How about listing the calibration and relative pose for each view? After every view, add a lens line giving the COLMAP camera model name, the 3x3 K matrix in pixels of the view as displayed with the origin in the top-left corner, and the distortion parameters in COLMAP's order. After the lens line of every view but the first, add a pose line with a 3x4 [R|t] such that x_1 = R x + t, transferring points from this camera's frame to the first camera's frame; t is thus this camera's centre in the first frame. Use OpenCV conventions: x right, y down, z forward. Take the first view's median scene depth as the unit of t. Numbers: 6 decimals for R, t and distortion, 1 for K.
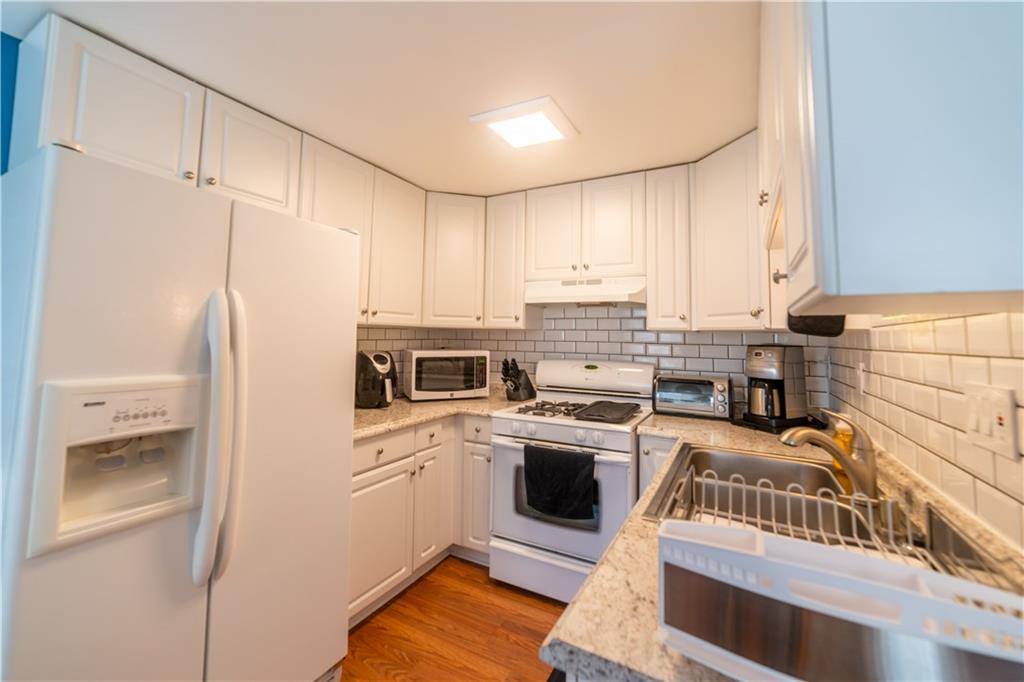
lens RADIAL K [[419.3, 0, 509.1], [0, 419.3, 311.5], [0, 0, 1]] dist [-0.020360, 0.004996]
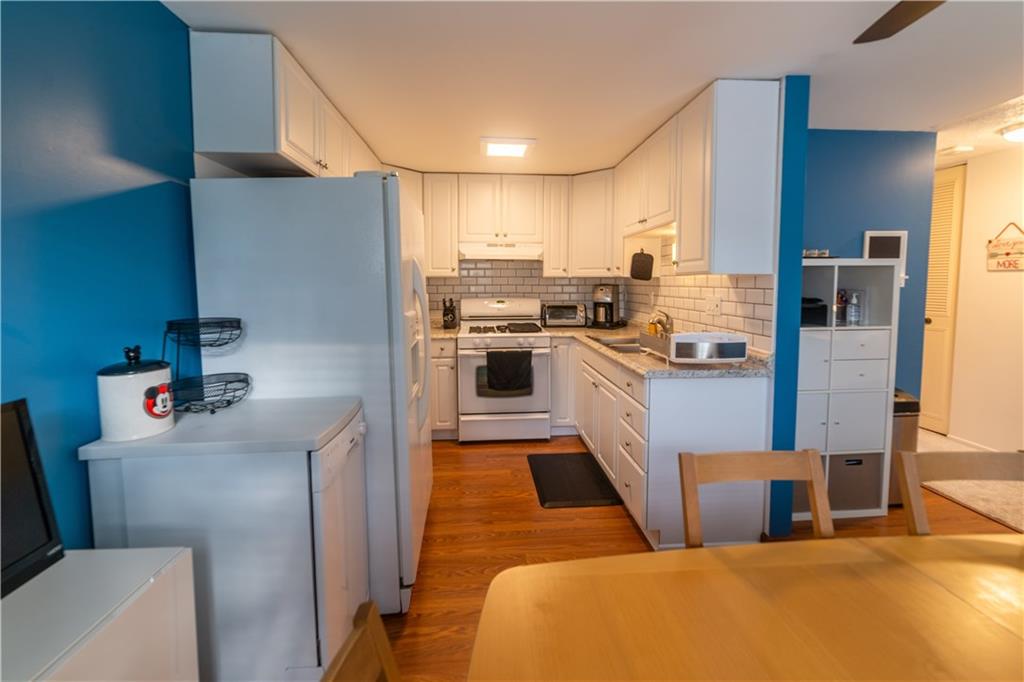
lens RADIAL K [[419.3, 0, 509.1], [0, 419.3, 311.5], [0, 0, 1]] dist [-0.020360, 0.004996]
pose [[0.837865, -0.058127, 0.542774, -0.693780], [-0.018185, 0.990790, 0.134178, -0.040821], [-0.545575, -0.122293, 0.829091, -0.309732]]
